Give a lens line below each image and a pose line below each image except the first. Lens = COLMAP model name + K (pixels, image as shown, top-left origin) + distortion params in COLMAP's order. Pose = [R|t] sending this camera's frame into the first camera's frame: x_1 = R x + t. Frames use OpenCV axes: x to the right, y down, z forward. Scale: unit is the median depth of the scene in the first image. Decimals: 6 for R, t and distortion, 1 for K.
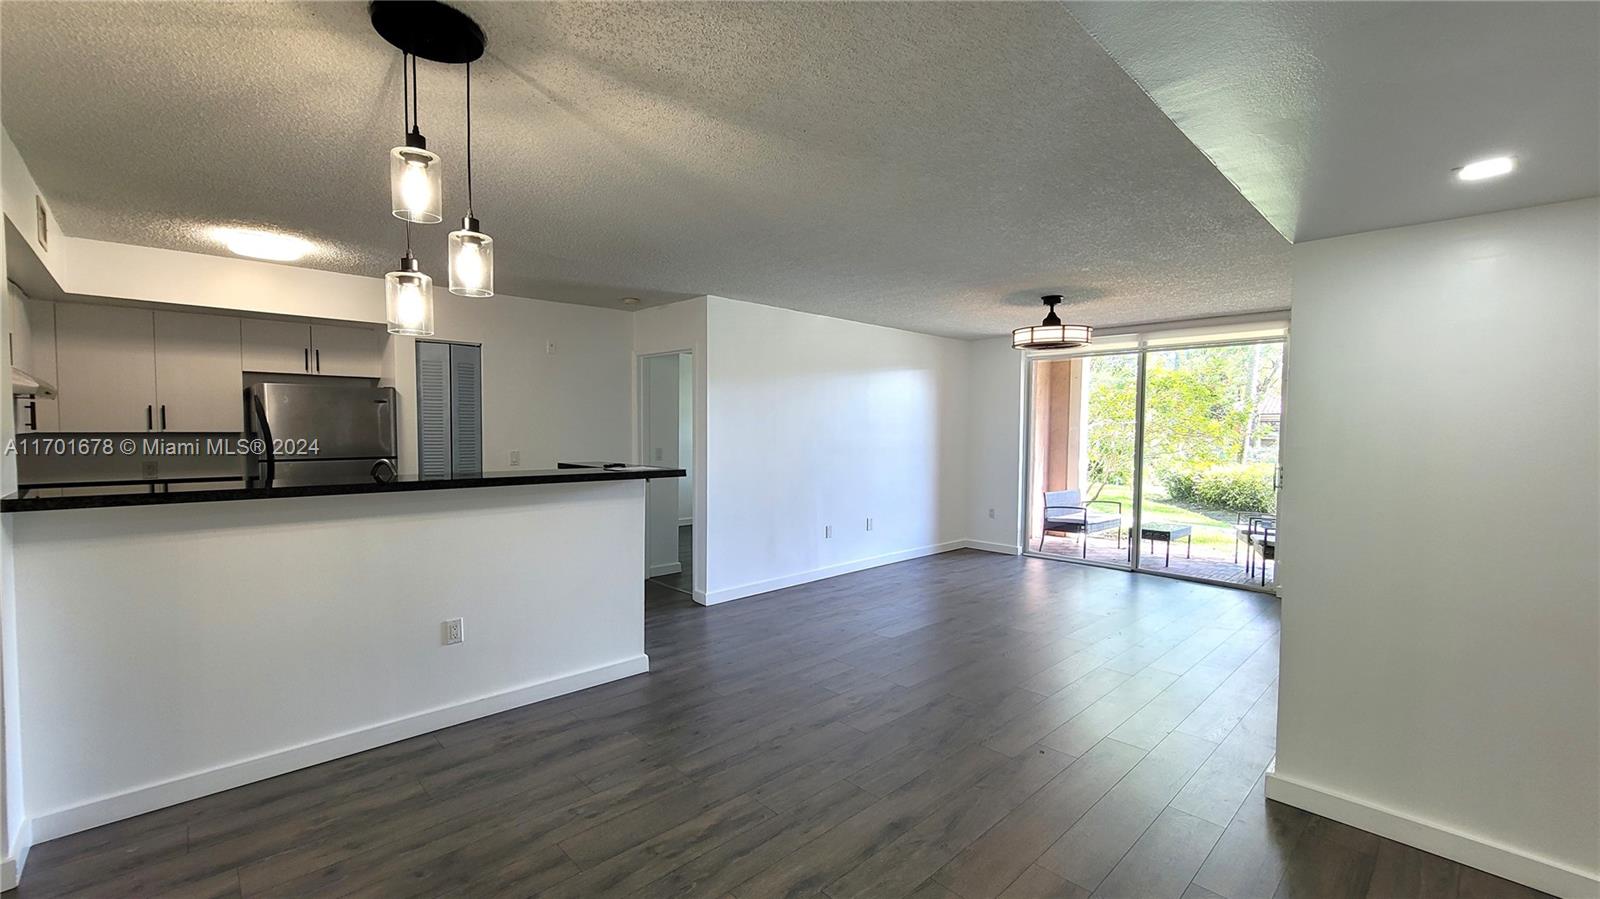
lens RADIAL K [[653.4, 0, 802.7], [0, 653.4, 452.7], [0, 0, 1]] dist [-0.000602, -0.000023]
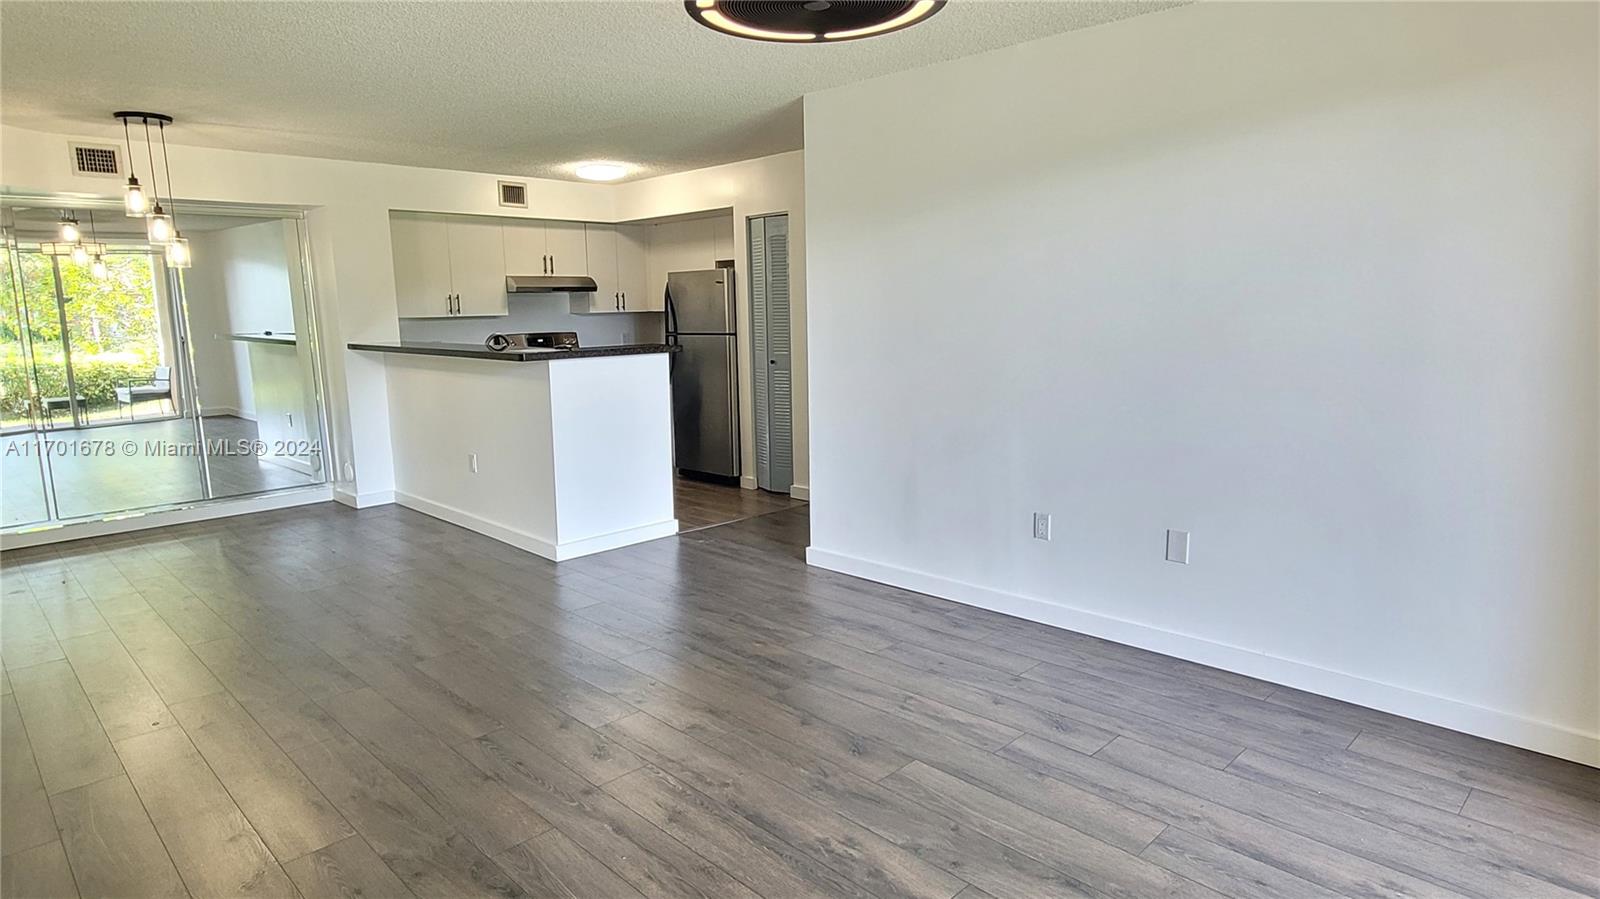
lens RADIAL K [[916.6, 0, 803.6], [0, 916.6, 450.4], [0, 0, 1]] dist [-0.001530, 0.000610]
pose [[0.015407, 0.153325, -0.988056, 0.870603], [-0.017991, 0.988056, 0.153044, -0.035611], [0.999719, 0.015418, 0.017981, 1.071339]]
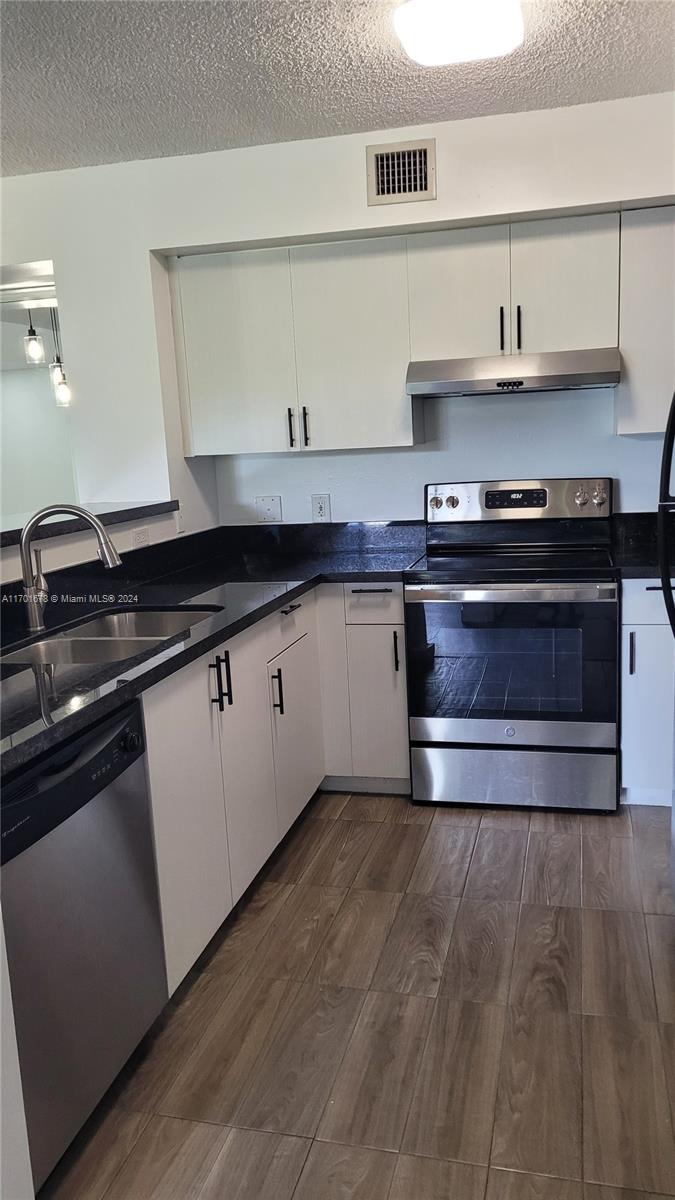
lens RADIAL K [[903.1, 0, 357.4], [0, 903.1, 608.0], [0, 0, 1]] dist [0.064846, -0.035756]
pose [[-0.839786, 0.135573, -0.525718, -0.283868], [0.024949, 0.976934, 0.212079, -0.044520], [0.542344, 0.164985, -0.823798, 1.200719]]
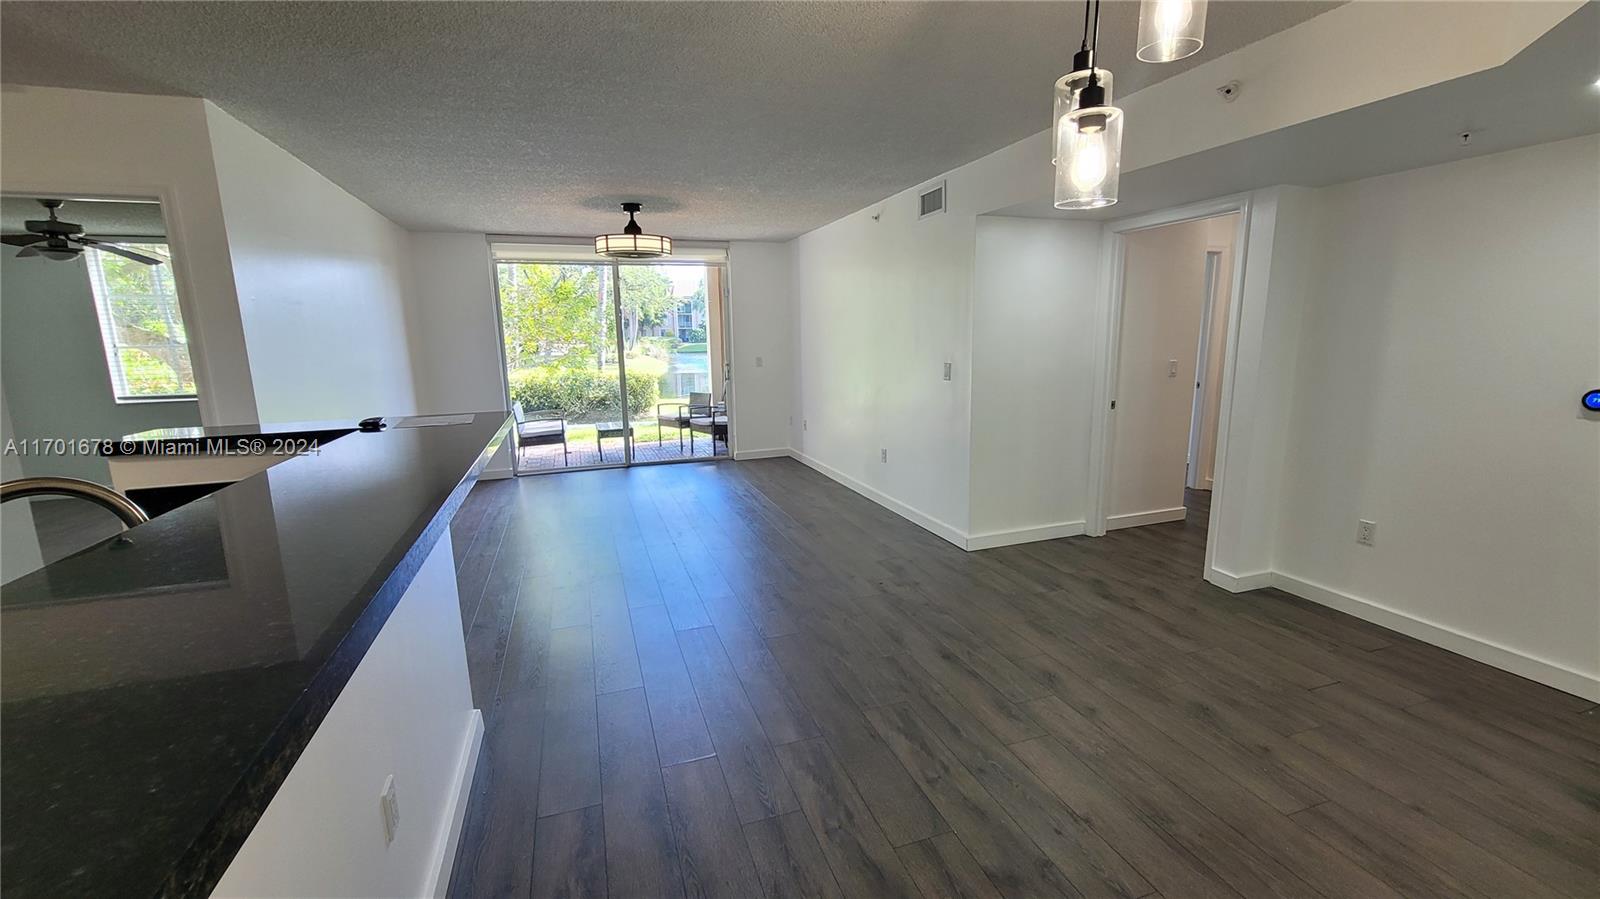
lens RADIAL K [[656.4, 0, 805.7], [0, 656.4, 452.6], [0, 0, 1]] dist [-0.002925, -0.000393]
pose [[0.415793, -0.177992, 0.891872, -0.508396], [0.052106, 0.983713, 0.172028, -0.025686], [-0.907965, -0.025056, 0.418296, 0.356080]]
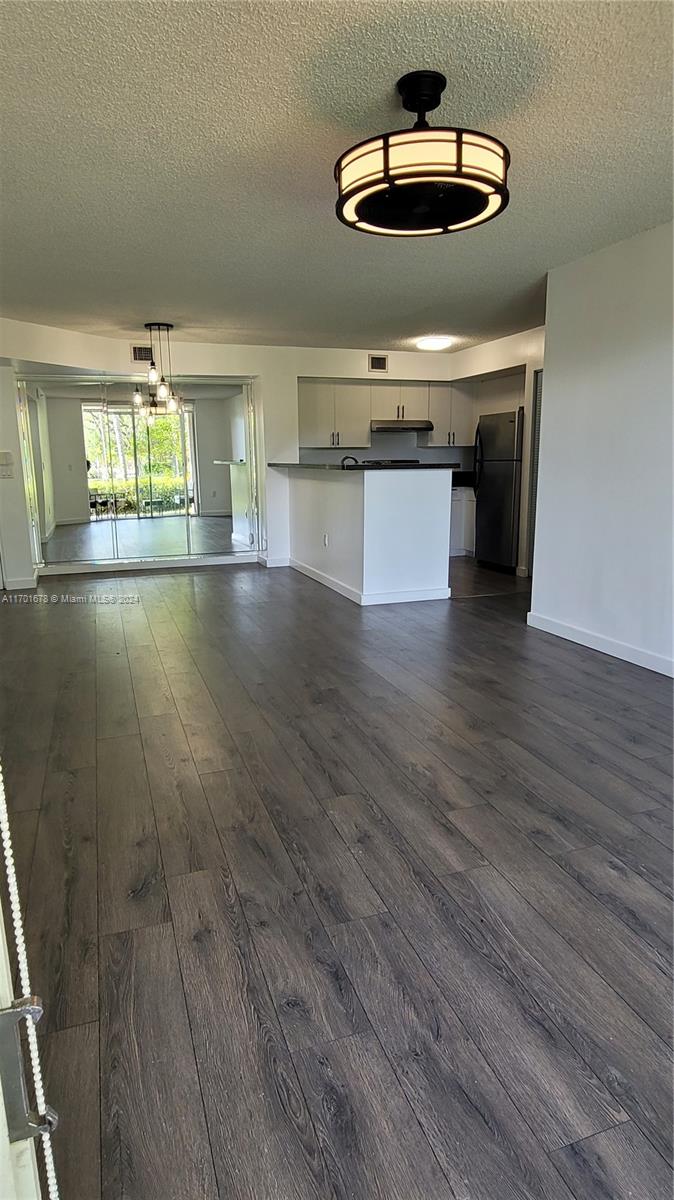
lens RADIAL K [[687.4, 0, 331.3], [0, 687.4, 600.5], [0, 0, 1]] dist [-0.001530, 0.000610]
pose [[-0.426467, 0.184359, -0.885515, 0.930172], [-0.022610, 0.976529, 0.214197, -0.006287], [0.904220, 0.111369, -0.412289, 1.260991]]
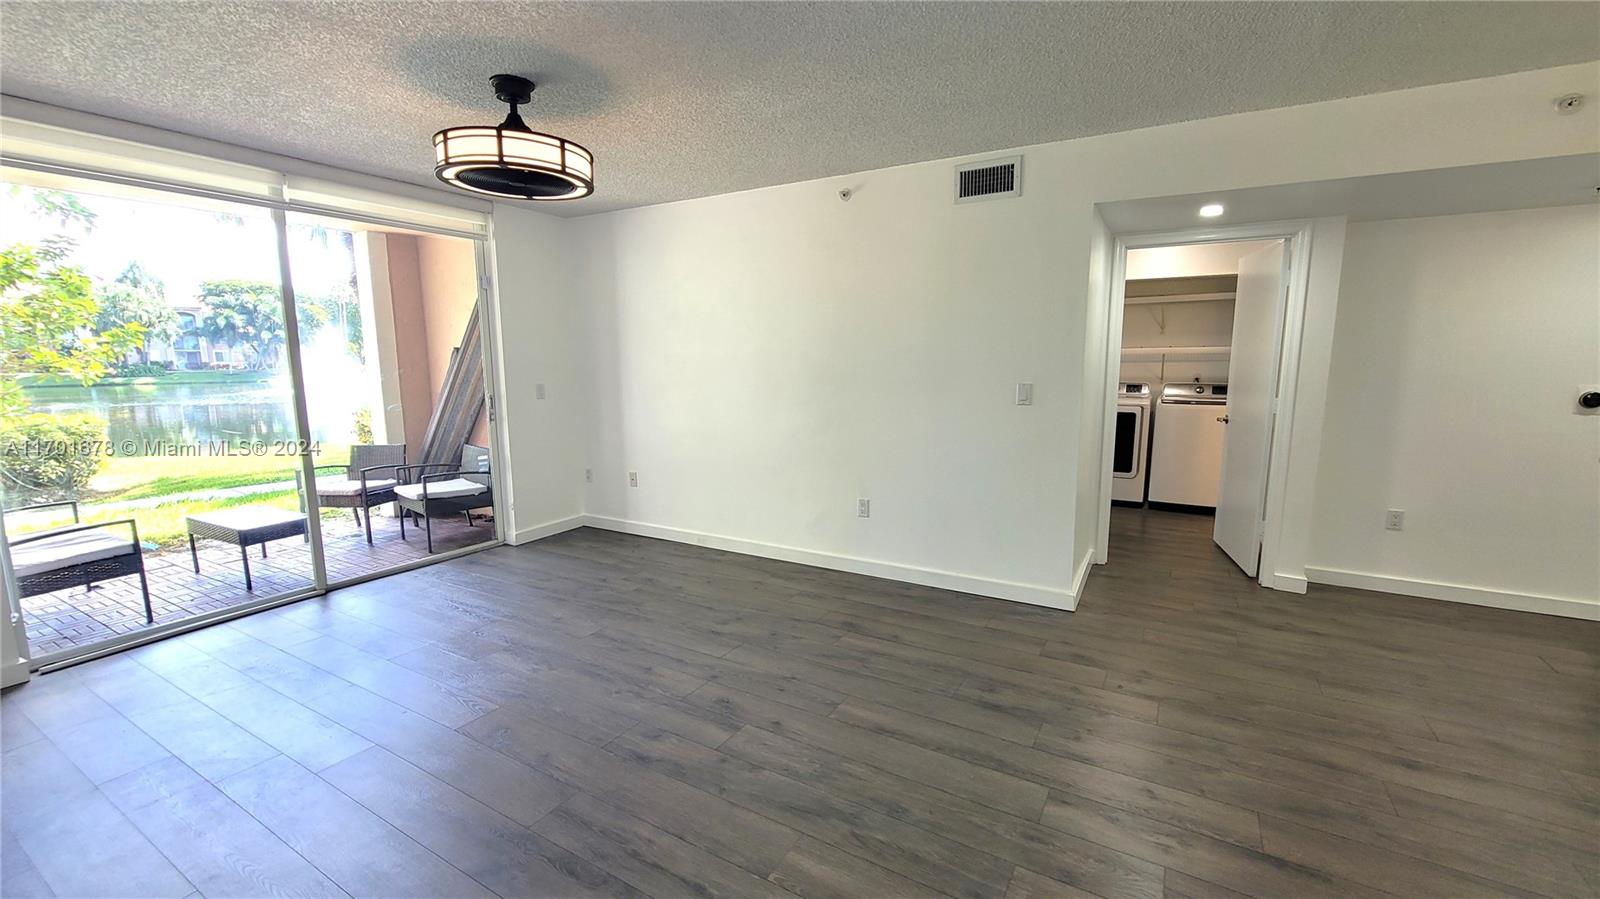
lens RADIAL K [[656.4, 0, 805.7], [0, 656.4, 452.6], [0, 0, 1]] dist [-0.002925, -0.000393]
pose [[-0.273024, -0.145152, 0.950994, -0.224101], [0.035014, 0.986397, 0.160608, -0.031356], [-0.961370, 0.077148, -0.264227, 1.012997]]
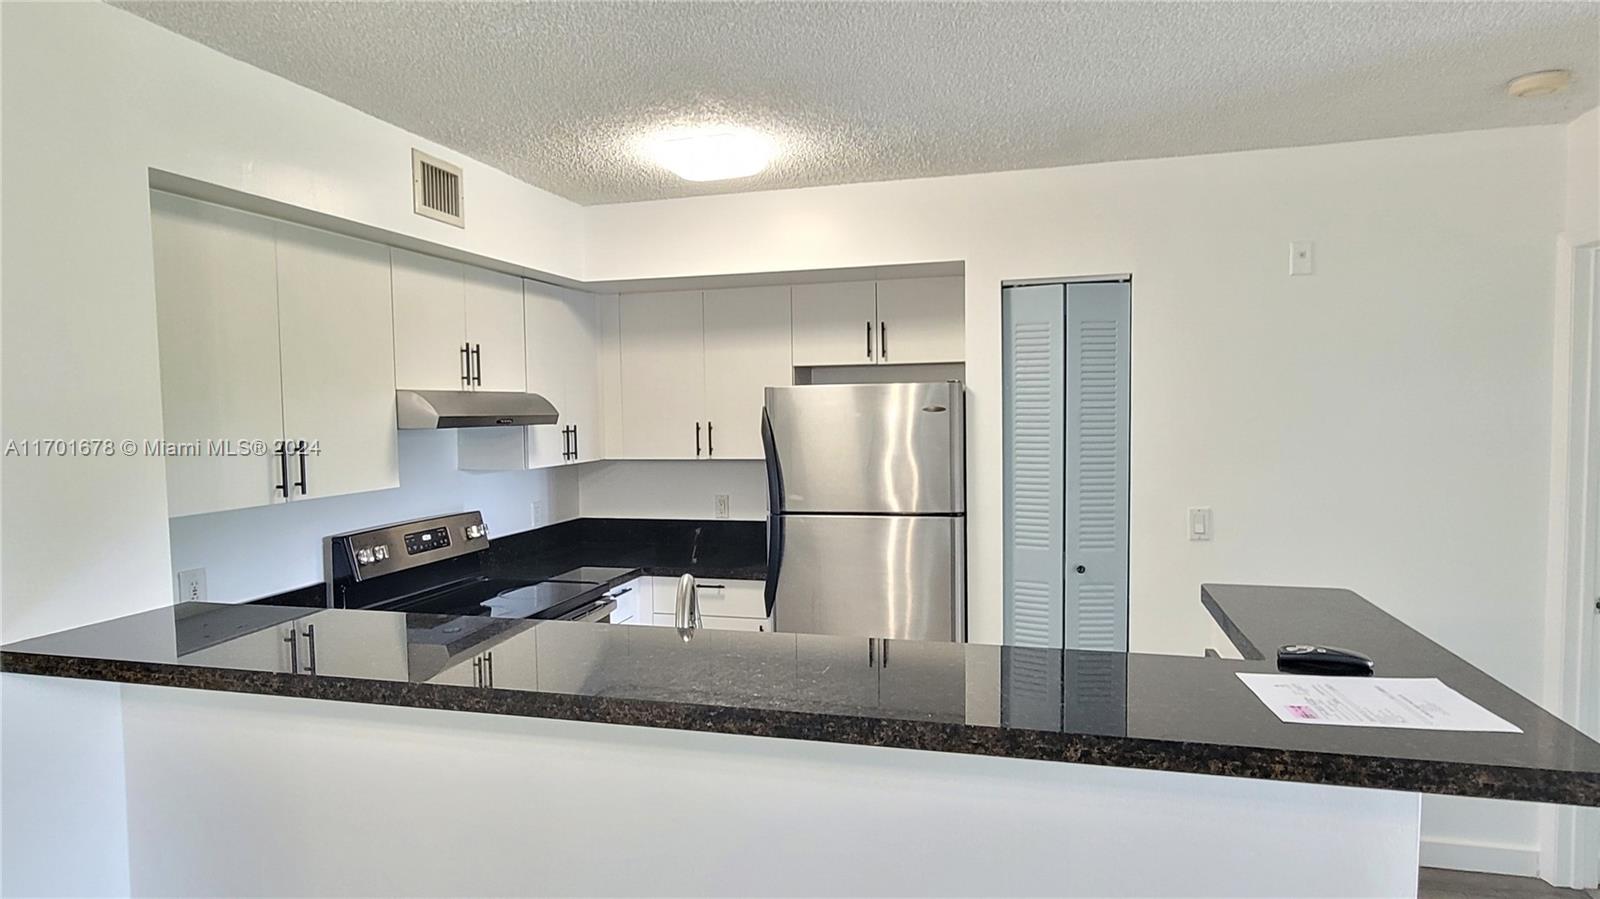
lens RADIAL K [[916.6, 0, 803.6], [0, 916.6, 450.4], [0, 0, 1]] dist [-0.001530, 0.000610]
pose [[0.515825, 0.029104, -0.856200, -0.059514], [-0.013475, 0.999575, 0.025859, -0.060412], [0.856588, -0.001801, 0.515997, 0.502247]]
